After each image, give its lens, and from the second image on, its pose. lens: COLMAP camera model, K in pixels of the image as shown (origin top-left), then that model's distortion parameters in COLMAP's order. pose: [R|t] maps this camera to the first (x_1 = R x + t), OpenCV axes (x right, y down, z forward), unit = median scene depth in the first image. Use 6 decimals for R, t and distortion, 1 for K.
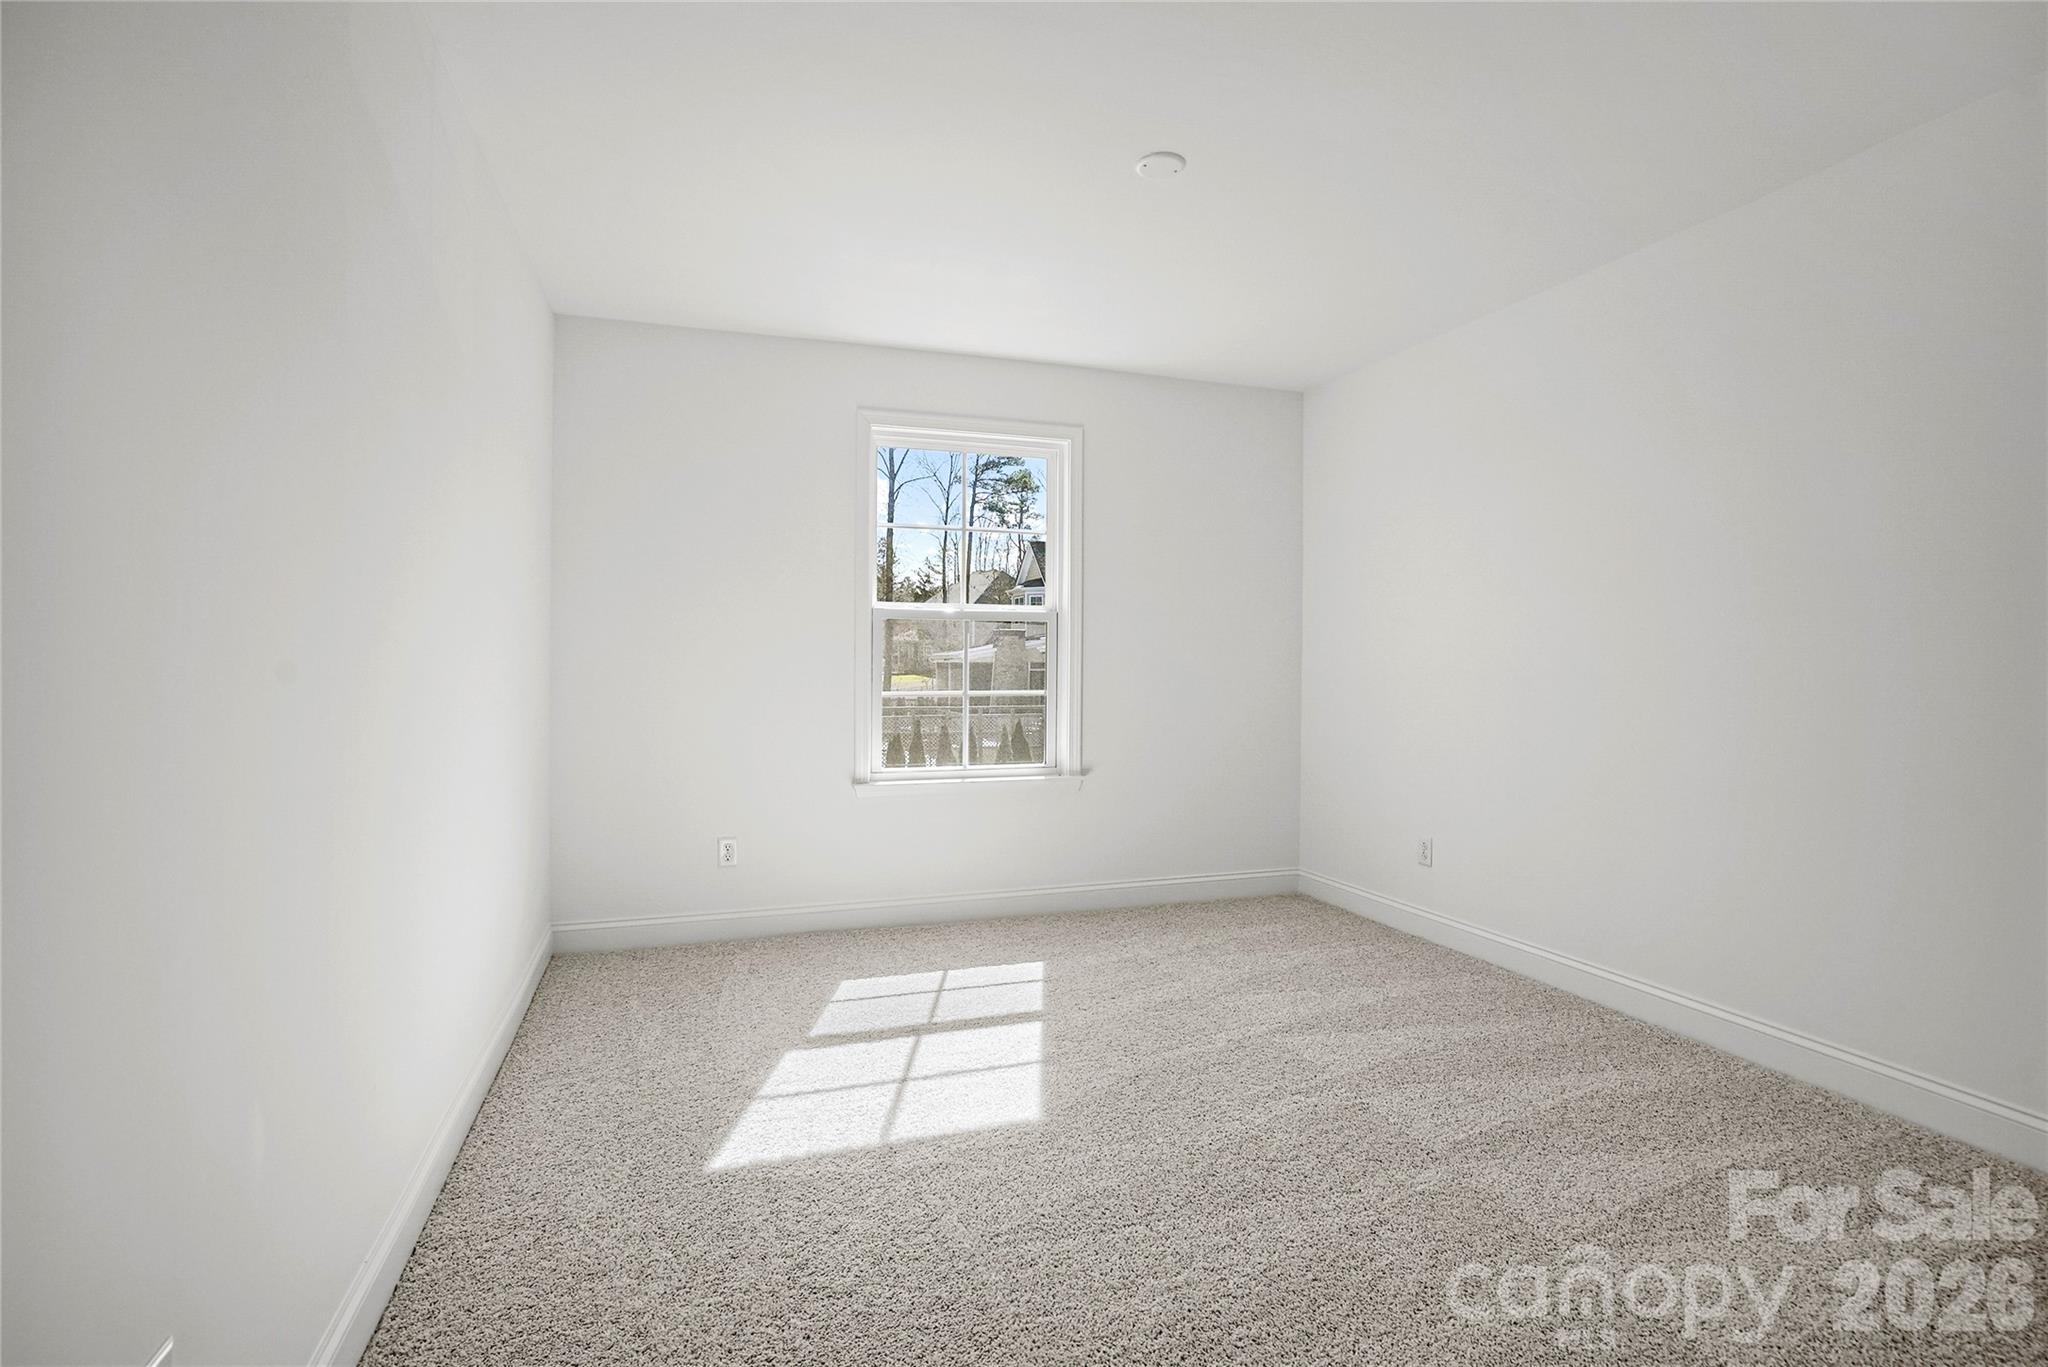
lens RADIAL K [[963.9, 0, 1018.4], [0, 963.9, 662.8], [0, 0, 1]] dist [-0.039948, 0.019553]
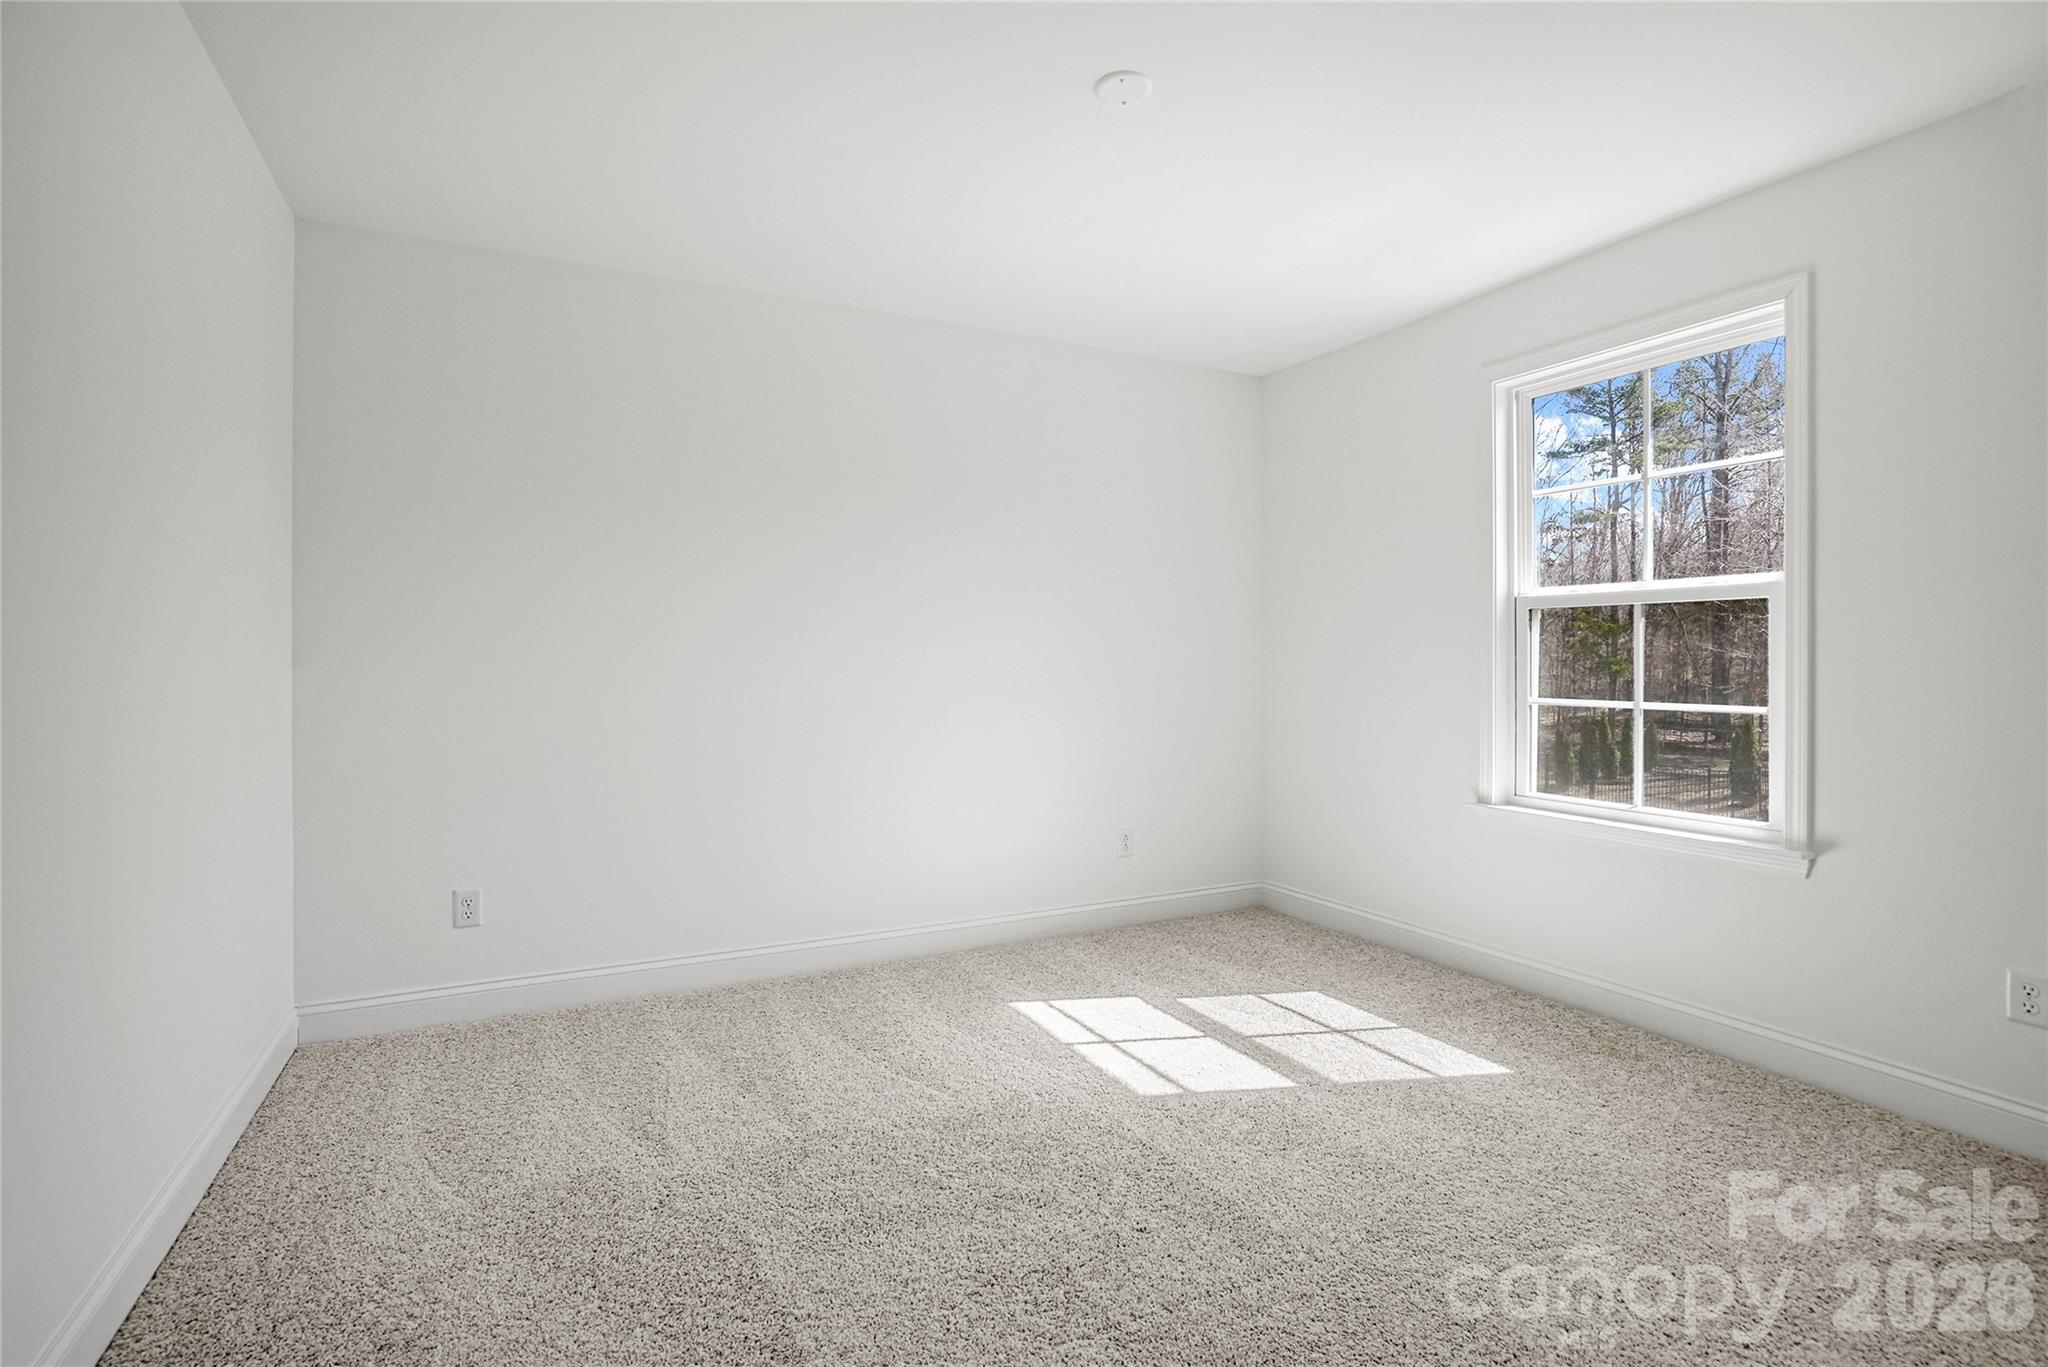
lens RADIAL K [[963.9, 0, 1018.4], [0, 963.9, 662.8], [0, 0, 1]] dist [-0.039948, 0.019553]
pose [[0.157514, -0.005153, -0.987503, 0.583112], [0.004326, 0.999980, -0.004528, 0.000577], [0.987507, -0.003559, 0.157534, 0.437214]]
